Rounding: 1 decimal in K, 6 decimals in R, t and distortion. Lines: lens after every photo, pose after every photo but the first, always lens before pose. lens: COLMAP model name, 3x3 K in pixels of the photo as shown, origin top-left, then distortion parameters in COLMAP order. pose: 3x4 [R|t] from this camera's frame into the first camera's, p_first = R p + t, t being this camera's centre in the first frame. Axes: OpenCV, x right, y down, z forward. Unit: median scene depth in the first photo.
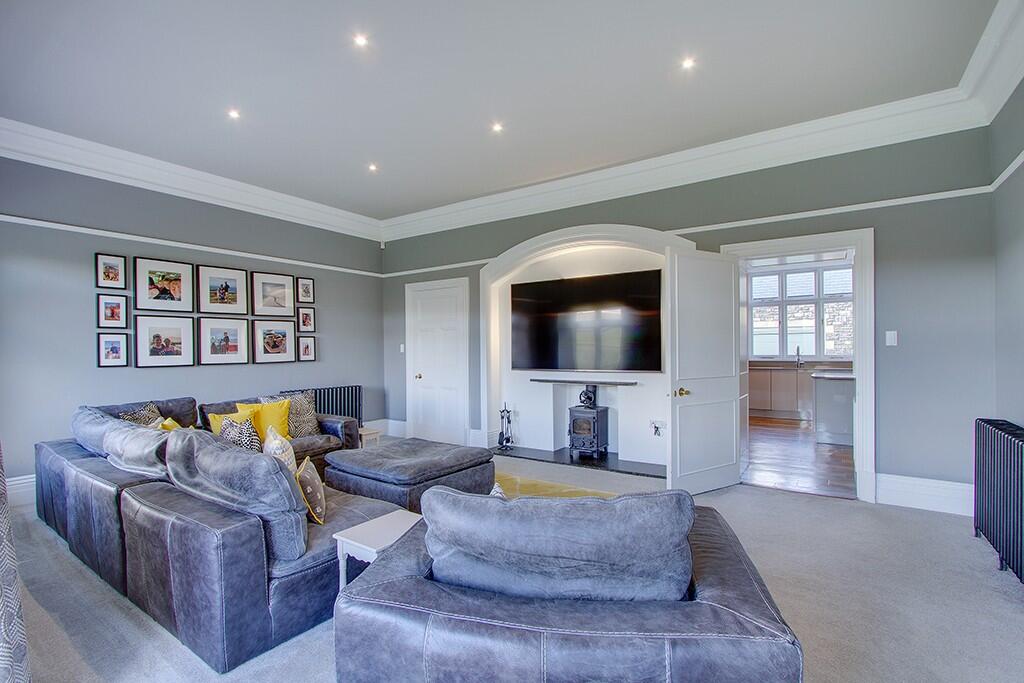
lens RADIAL K [[478.4, 0, 517.6], [0, 478.4, 351.2], [0, 0, 1]] dist [-0.002626, -0.000026]
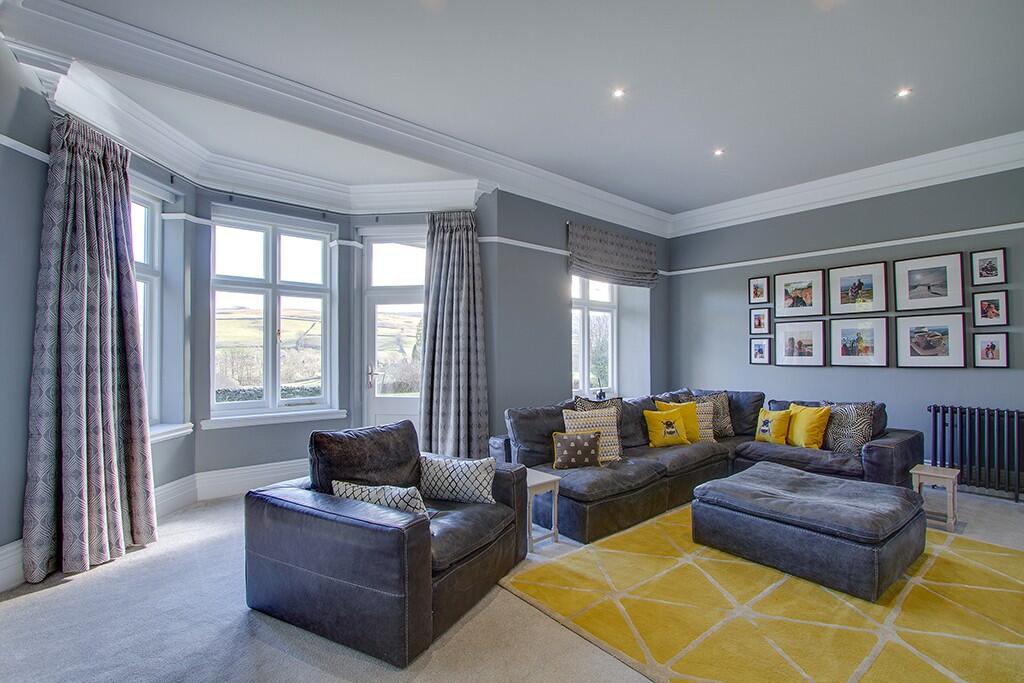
lens RADIAL K [[478.4, 0, 517.6], [0, 478.4, 351.2], [0, 0, 1]] dist [-0.002626, -0.000026]
pose [[-0.242239, 0.004802, -0.970205, 0.495311], [-0.001586, 0.999984, 0.005346, -0.007345], [0.970215, 0.002834, -0.242228, 0.601098]]
